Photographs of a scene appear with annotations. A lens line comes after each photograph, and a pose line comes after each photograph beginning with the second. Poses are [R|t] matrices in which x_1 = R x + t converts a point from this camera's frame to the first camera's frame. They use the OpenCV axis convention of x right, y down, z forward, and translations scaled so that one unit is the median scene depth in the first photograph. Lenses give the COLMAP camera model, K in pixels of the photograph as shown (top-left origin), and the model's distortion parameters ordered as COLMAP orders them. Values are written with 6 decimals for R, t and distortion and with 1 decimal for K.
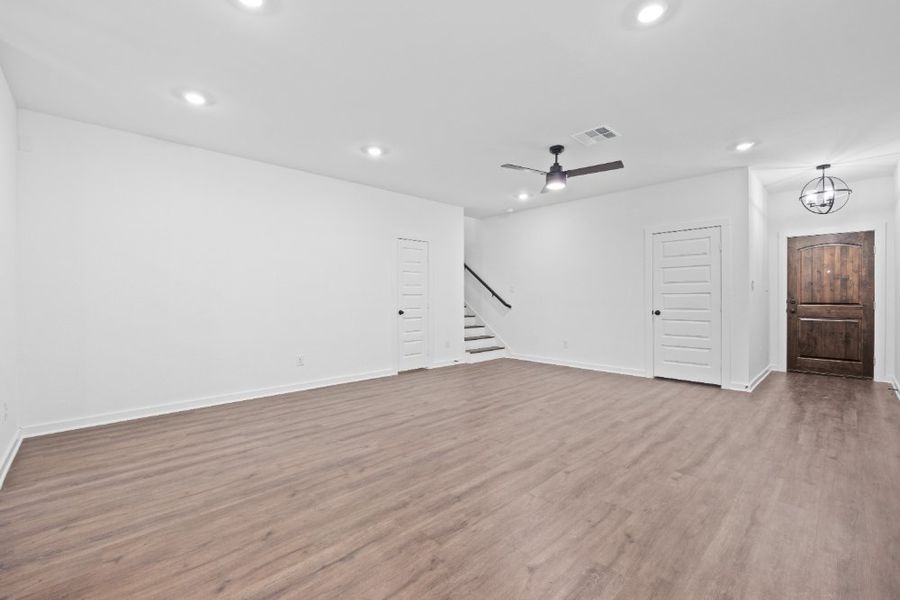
lens RADIAL K [[385.3, 0, 450.8], [0, 385.3, 300.7], [0, 0, 1]] dist [-0.000939, -0.000547]
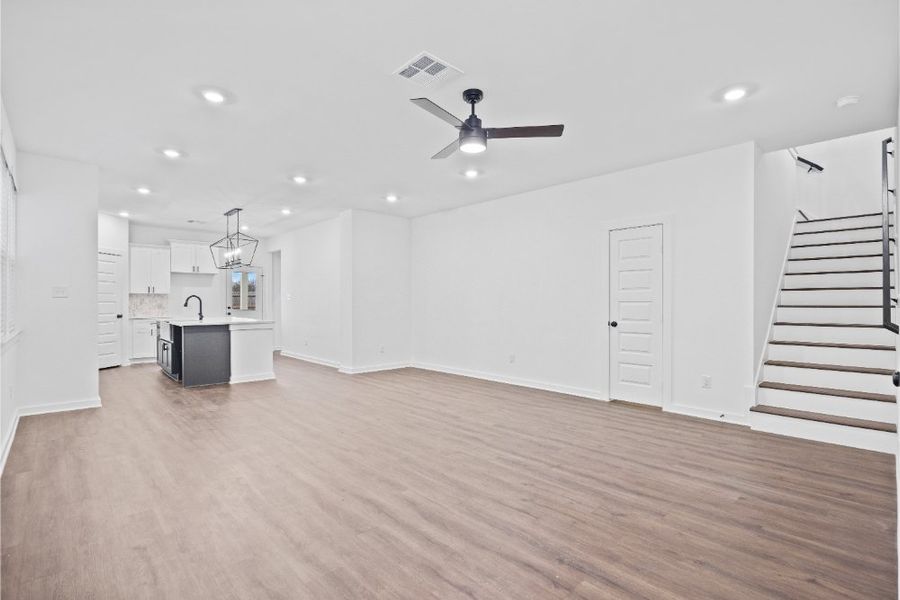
lens RADIAL K [[419.5, 0, 449.4], [0, 419.5, 306.6], [0, 0, 1]] dist [-0.012587, 0.000106]
pose [[-0.012084, 0.009100, -0.999886, 1.112248], [-0.011337, 0.999893, 0.009237, -0.014073], [0.999863, 0.011447, -0.011979, 1.033085]]
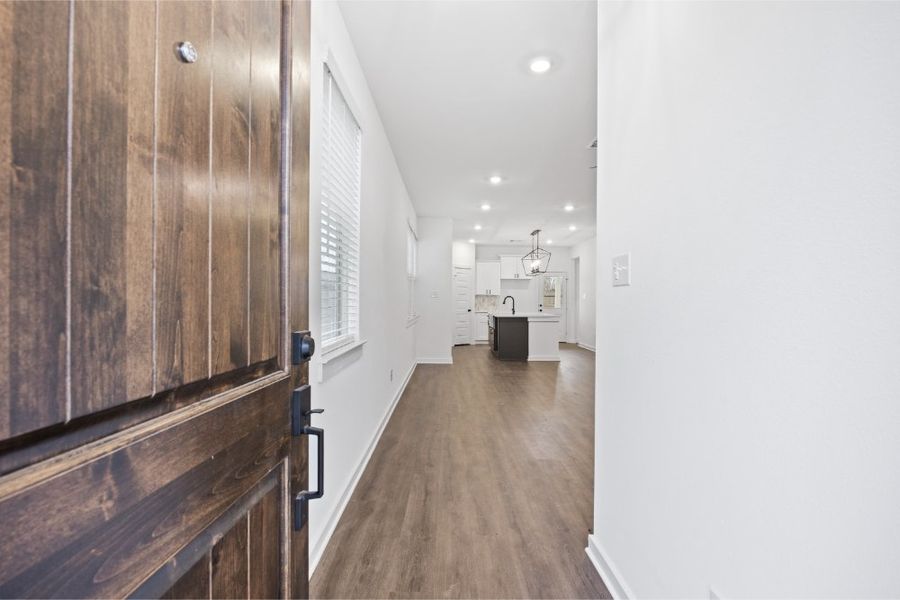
lens RADIAL K [[419.5, 0, 450.2], [0, 419.5, 300.2], [0, 0, 1]] dist [-0.012587, 0.000106]
pose [[-0.686966, -0.008224, -0.726643, 1.402938], [-0.015360, 0.999877, 0.003205, -0.009329], [0.726528, 0.013363, -0.687007, 1.392833]]
